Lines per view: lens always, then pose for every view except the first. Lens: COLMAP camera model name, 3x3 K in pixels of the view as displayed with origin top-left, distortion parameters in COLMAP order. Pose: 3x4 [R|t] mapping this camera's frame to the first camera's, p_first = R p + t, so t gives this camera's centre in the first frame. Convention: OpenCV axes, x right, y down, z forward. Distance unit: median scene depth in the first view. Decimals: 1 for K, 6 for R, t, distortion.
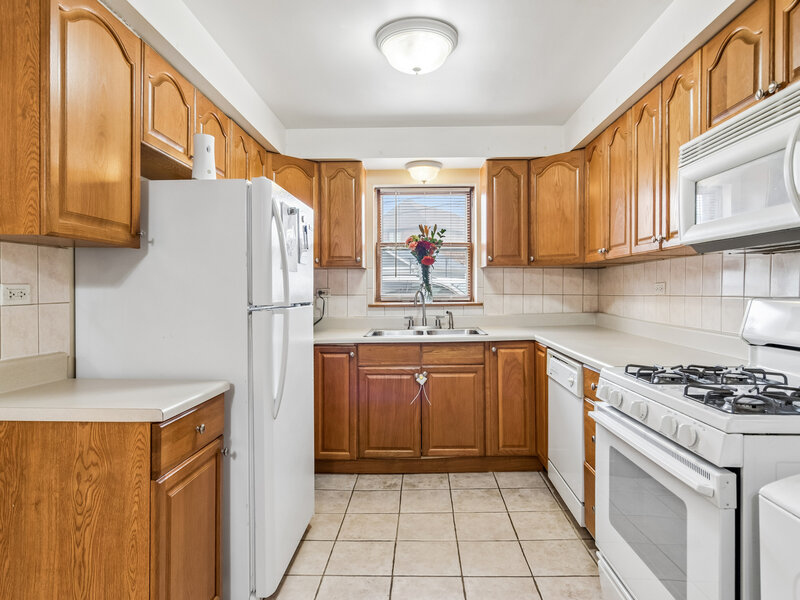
lens RADIAL K [[486.1, 0, 401.2], [0, 486.1, 295.3], [0, 0, 1]] dist [-0.001717, 0.001124]
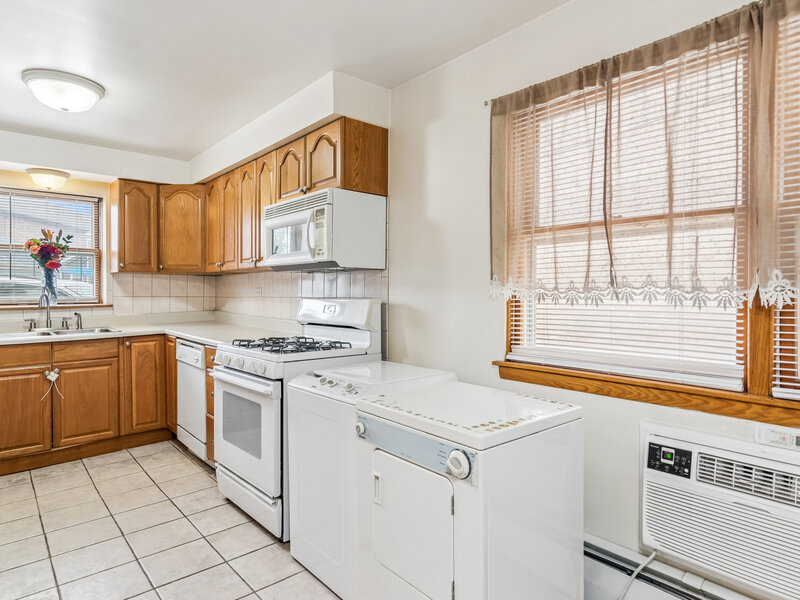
lens RADIAL K [[486.1, 0, 401.2], [0, 486.1, 295.3], [0, 0, 1]] dist [-0.001717, 0.001124]
pose [[0.732700, -0.000768, 0.680551, -0.123110], [0.004239, 0.999985, -0.003436, 0.001467], [-0.680539, 0.005403, 0.732692, -0.307974]]
